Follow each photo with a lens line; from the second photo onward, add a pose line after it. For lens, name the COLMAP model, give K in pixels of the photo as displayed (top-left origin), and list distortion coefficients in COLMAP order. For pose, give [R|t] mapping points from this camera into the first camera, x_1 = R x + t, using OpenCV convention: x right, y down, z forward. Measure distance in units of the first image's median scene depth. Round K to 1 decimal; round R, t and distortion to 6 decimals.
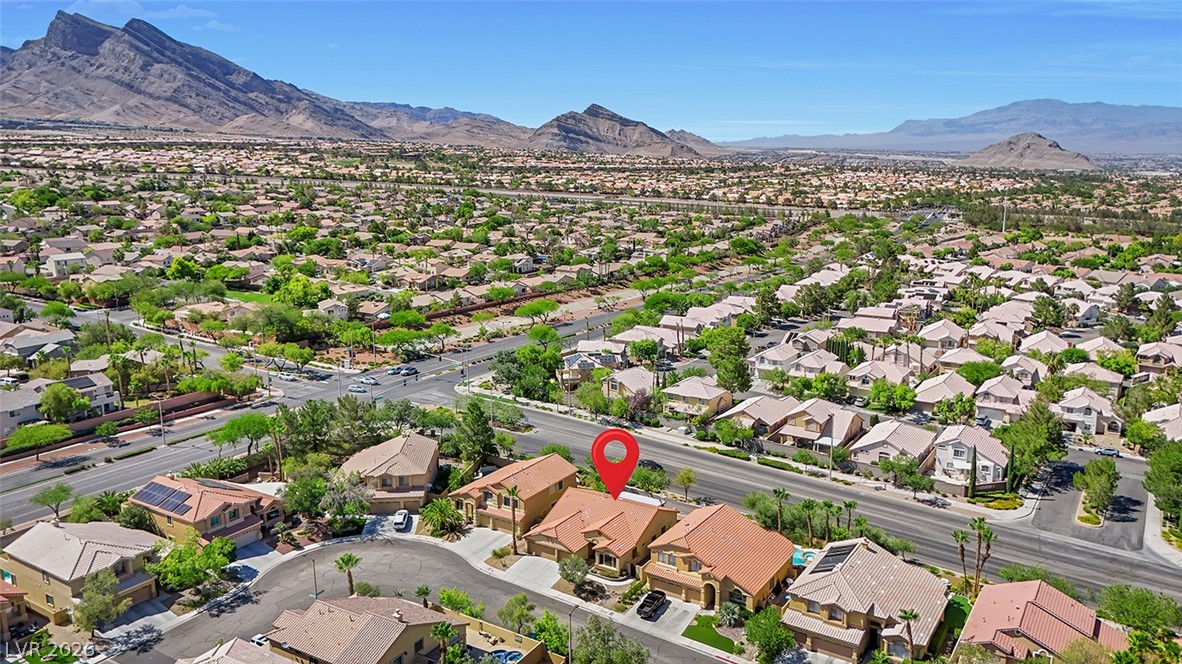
lens RADIAL K [[878.1, 0, 591.0], [0, 878.1, 332.0], [0, 0, 1]] dist [0.113142, -0.003084]
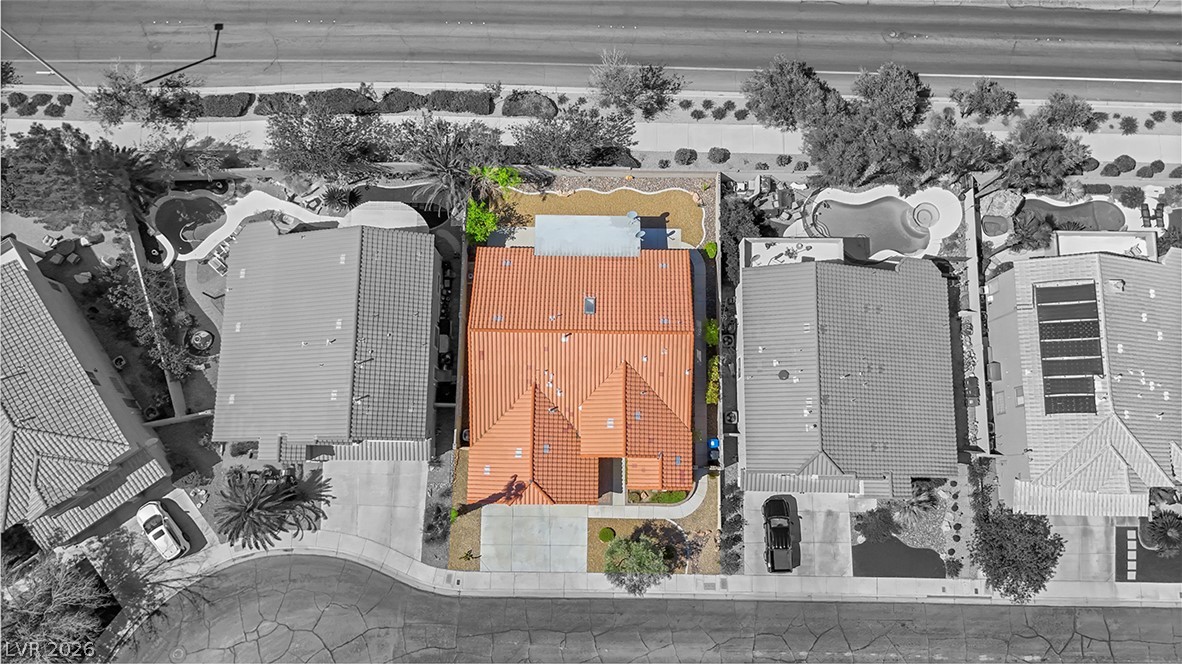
lens RADIAL K [[875.4, 0, 591.0], [0, 875.4, 332.0], [0, 0, 1]] dist [0.047217, -0.025767]
pose [[0.846990, -0.523371, 0.093226, -0.014550], [0.106566, 0.338961, 0.934746, -0.227805], [-0.520818, -0.781785, 0.342870, 0.795484]]
